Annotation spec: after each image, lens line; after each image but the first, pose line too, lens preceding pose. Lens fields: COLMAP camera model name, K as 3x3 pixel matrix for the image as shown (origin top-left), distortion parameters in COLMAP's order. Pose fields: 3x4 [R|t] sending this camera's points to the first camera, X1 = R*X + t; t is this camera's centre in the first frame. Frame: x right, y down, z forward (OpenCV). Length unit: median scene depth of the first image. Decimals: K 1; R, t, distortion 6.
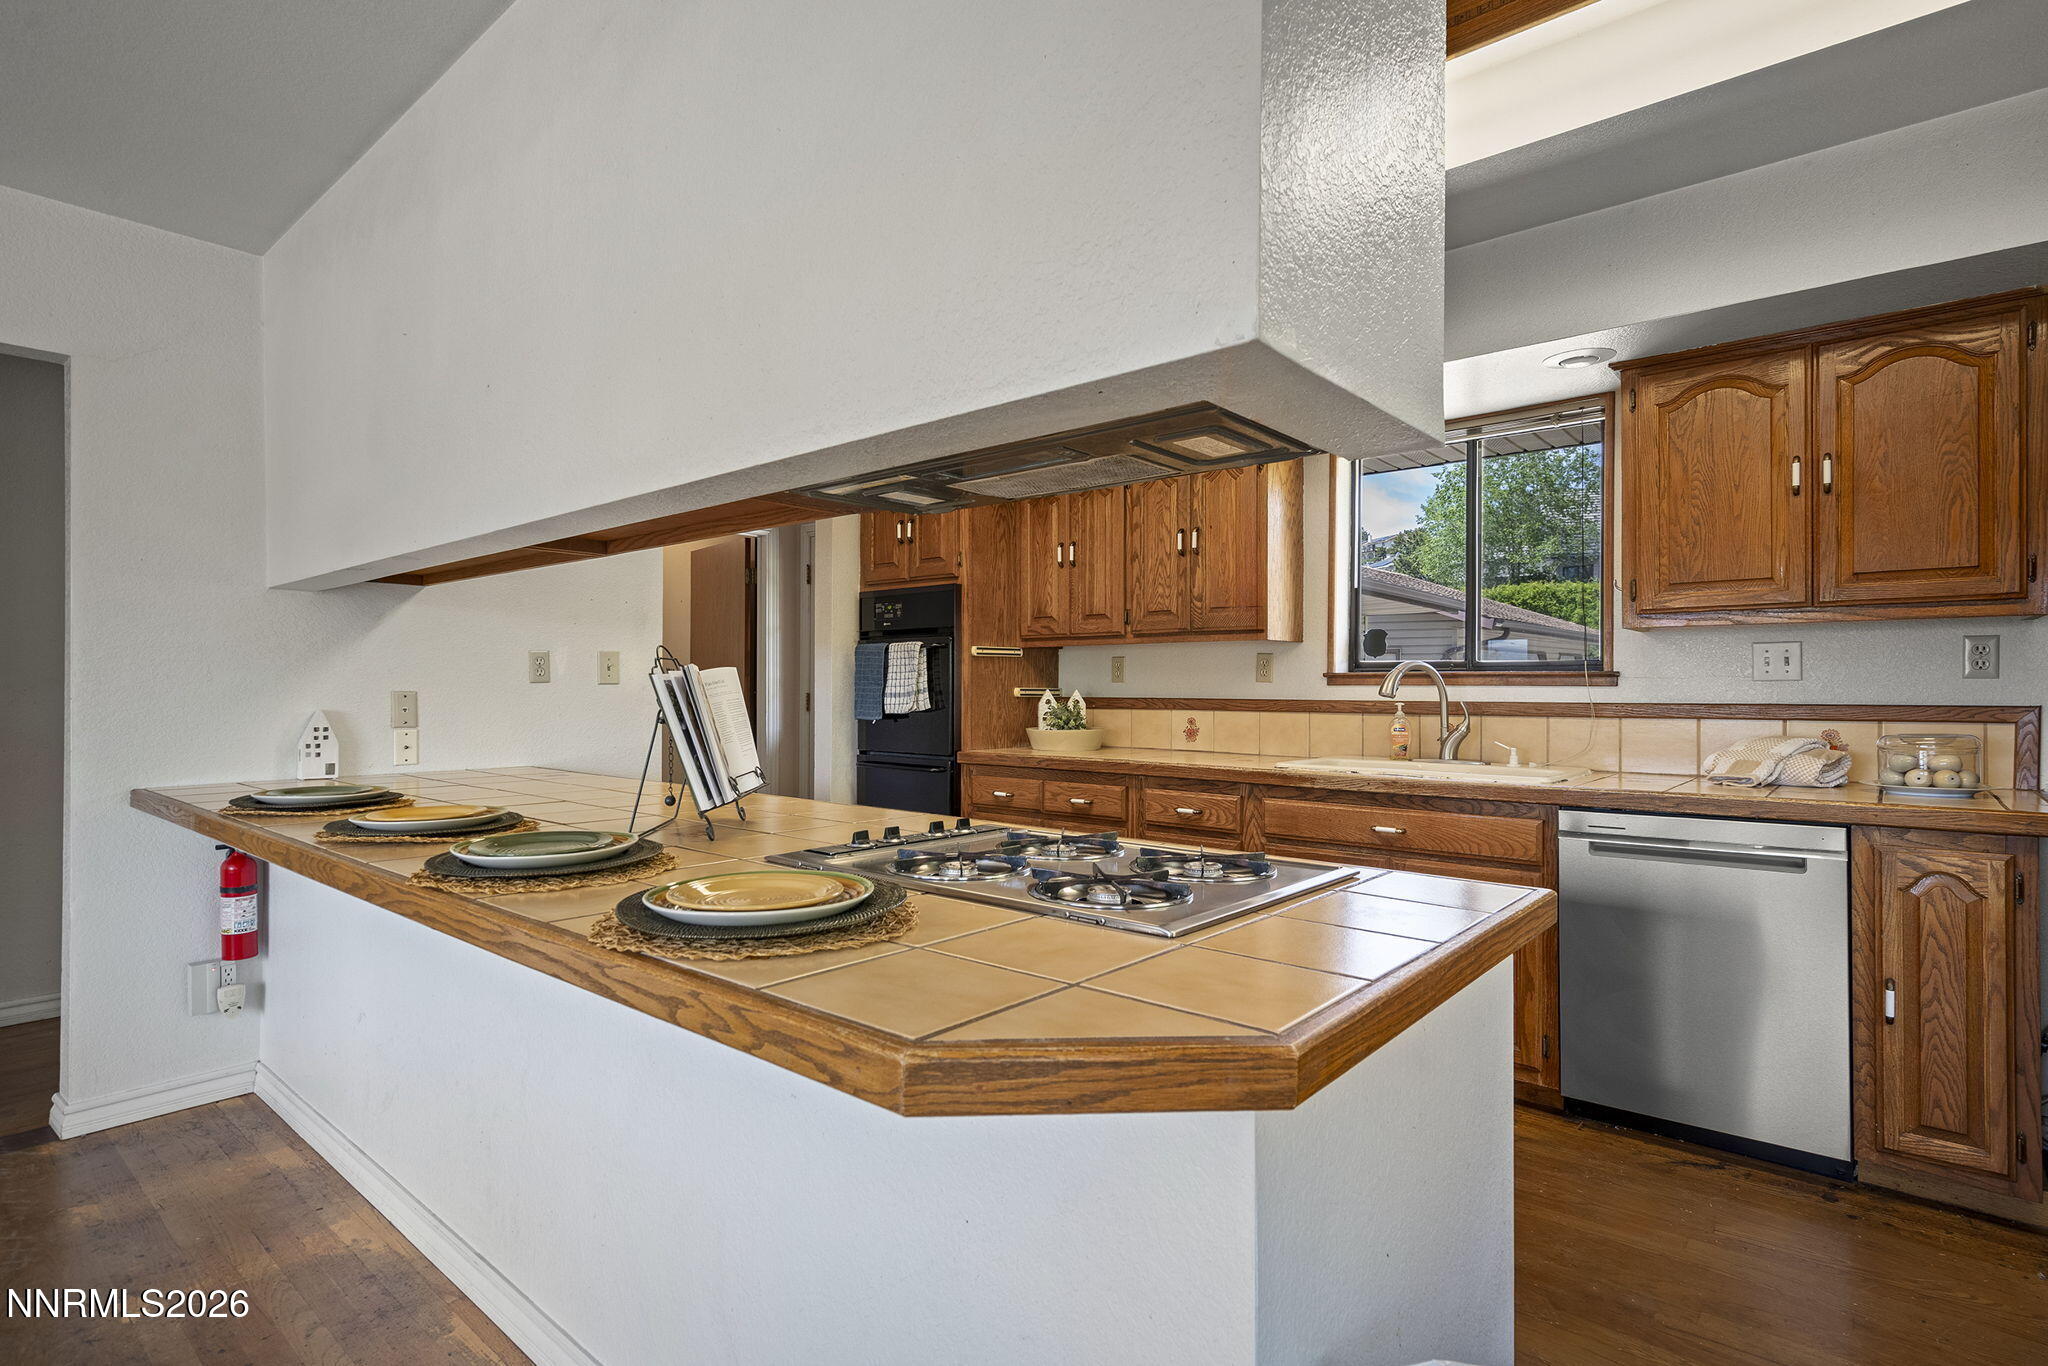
lens RADIAL K [[999.9, 0, 1042.8], [0, 999.9, 700.1], [0, 0, 1]] dist [-0.005755, 0.002557]
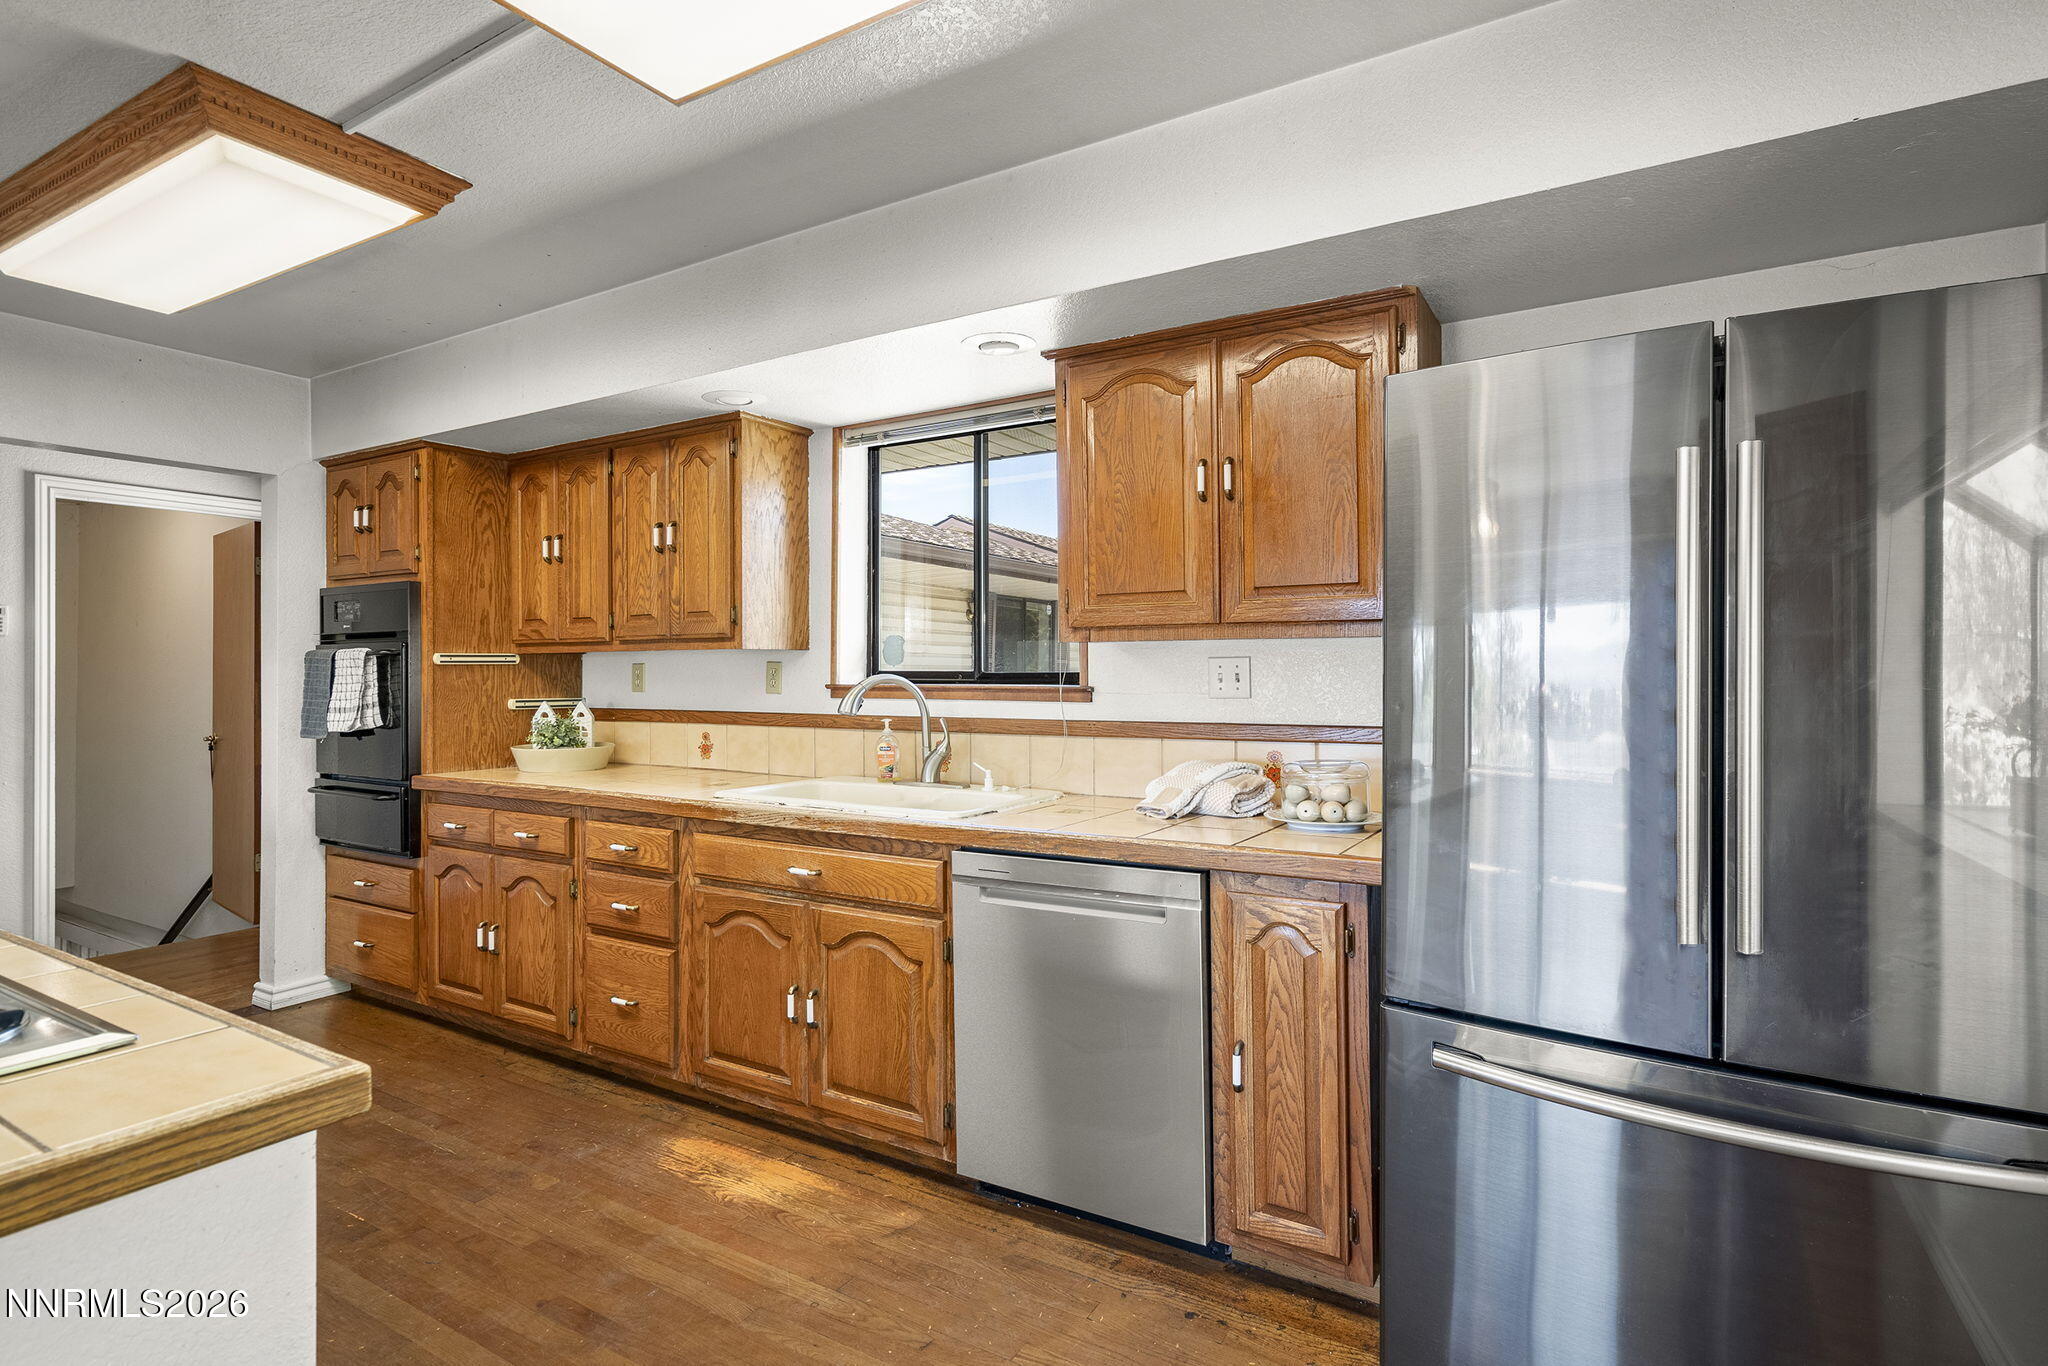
lens RADIAL K [[999.9, 0, 1010.7], [0, 999.9, 670.5], [0, 0, 1]] dist [-0.005755, 0.002557]
pose [[0.988919, -0.005329, 0.148359, 0.343966], [0.006714, 0.999938, -0.008838, -0.033176], [-0.148302, 0.009736, 0.988894, 0.089732]]
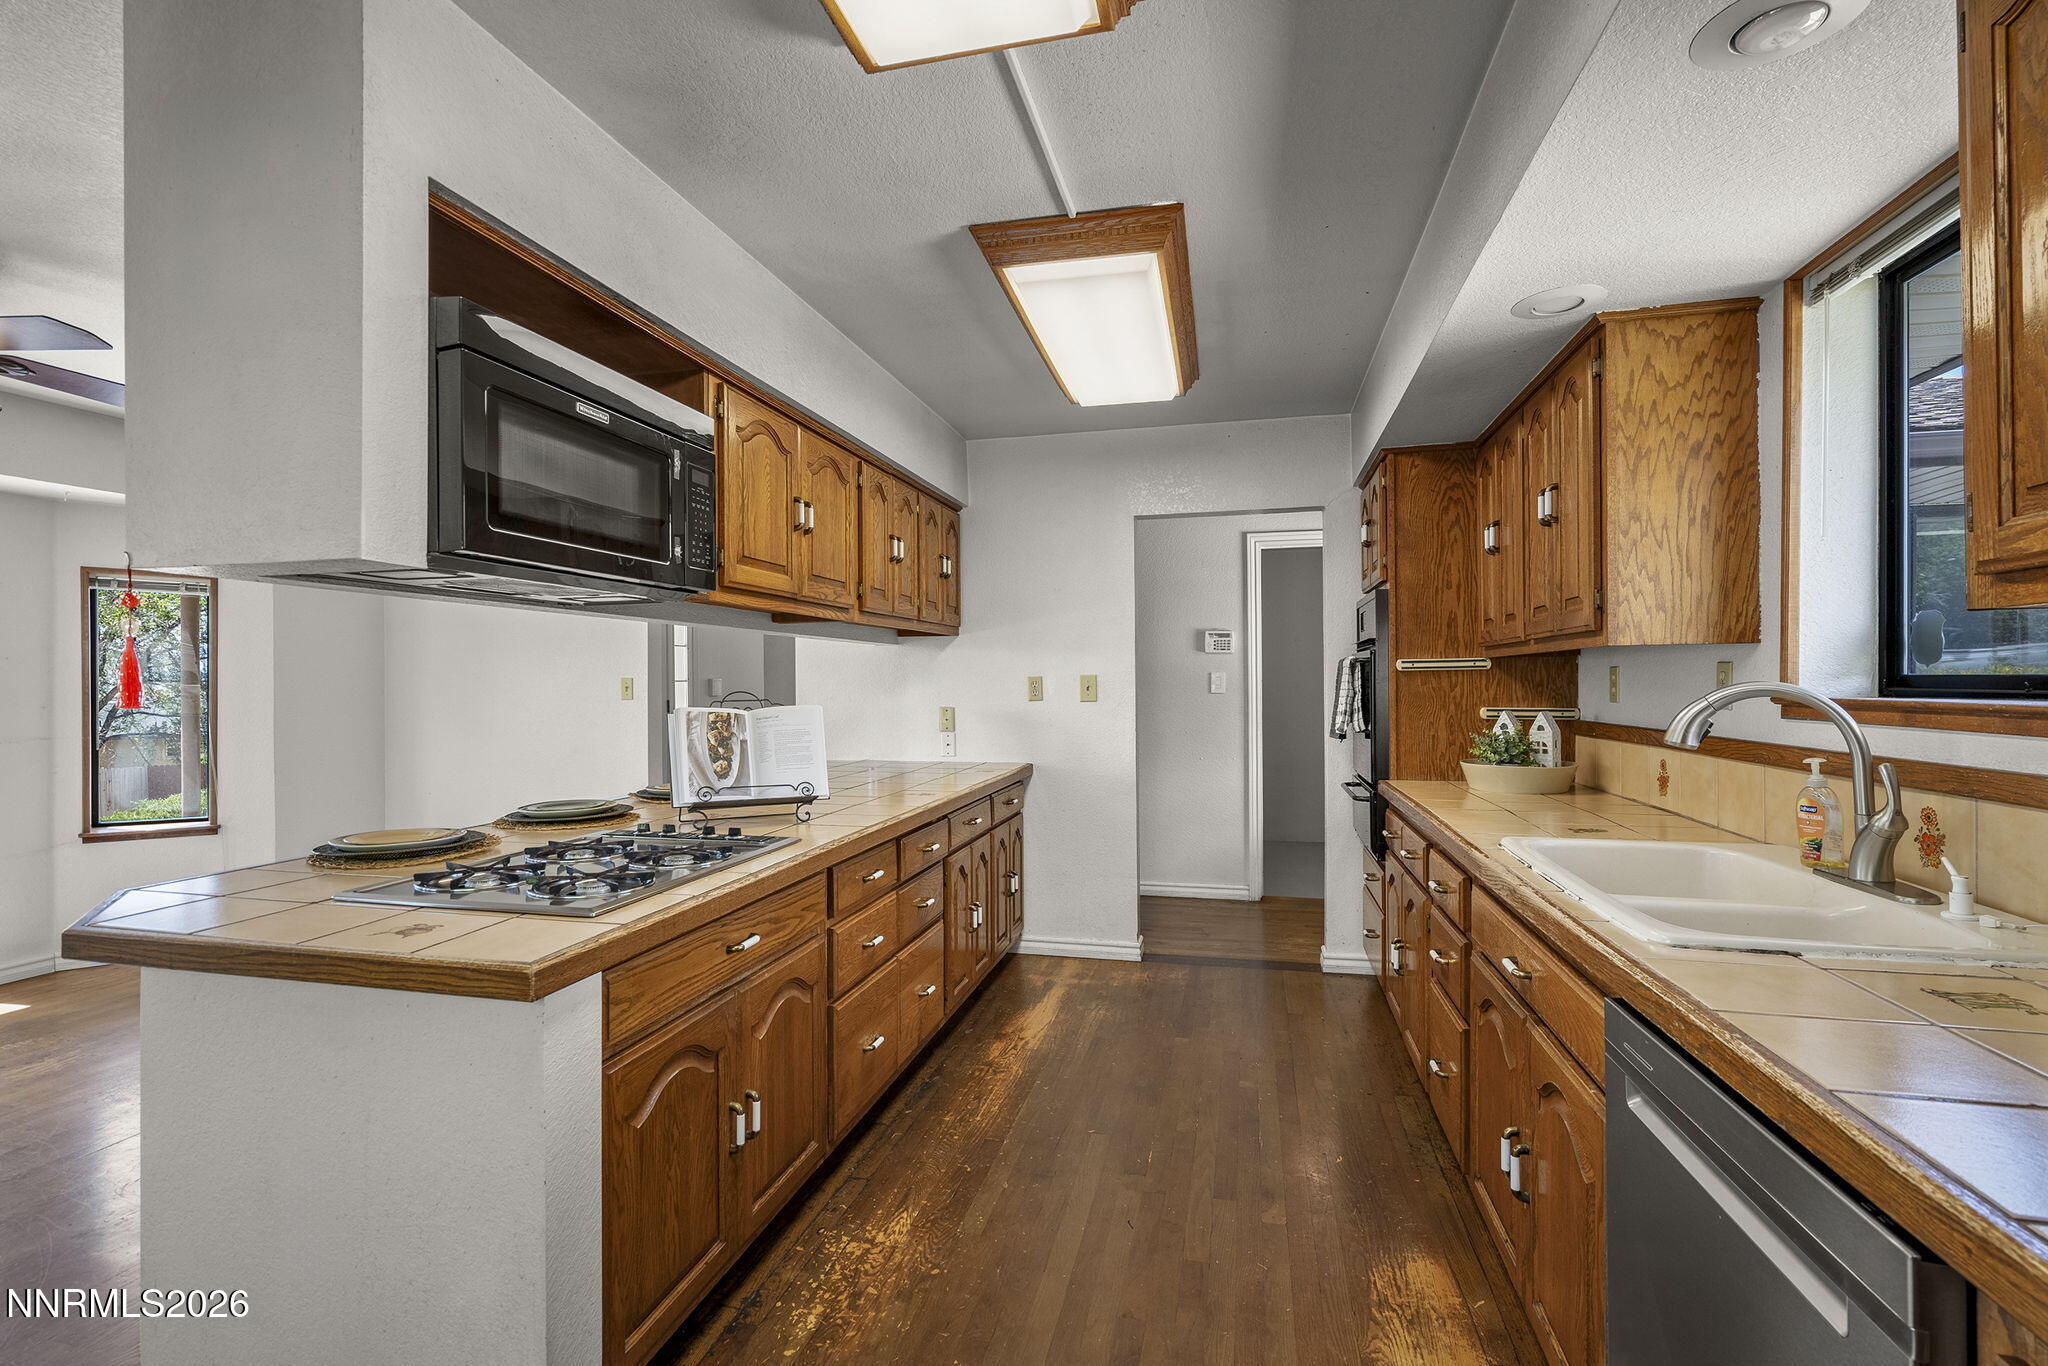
lens RADIAL K [[974.4, 0, 1009.5], [0, 974.4, 690.0], [0, 0, 1]] dist [0.001893, 0.003450]
pose [[0.450757, 0.001132, -0.892646, 0.632845], [0.001029, 0.999998, 0.001787, -0.034960], [0.892646, -0.001724, 0.450755, 0.394435]]
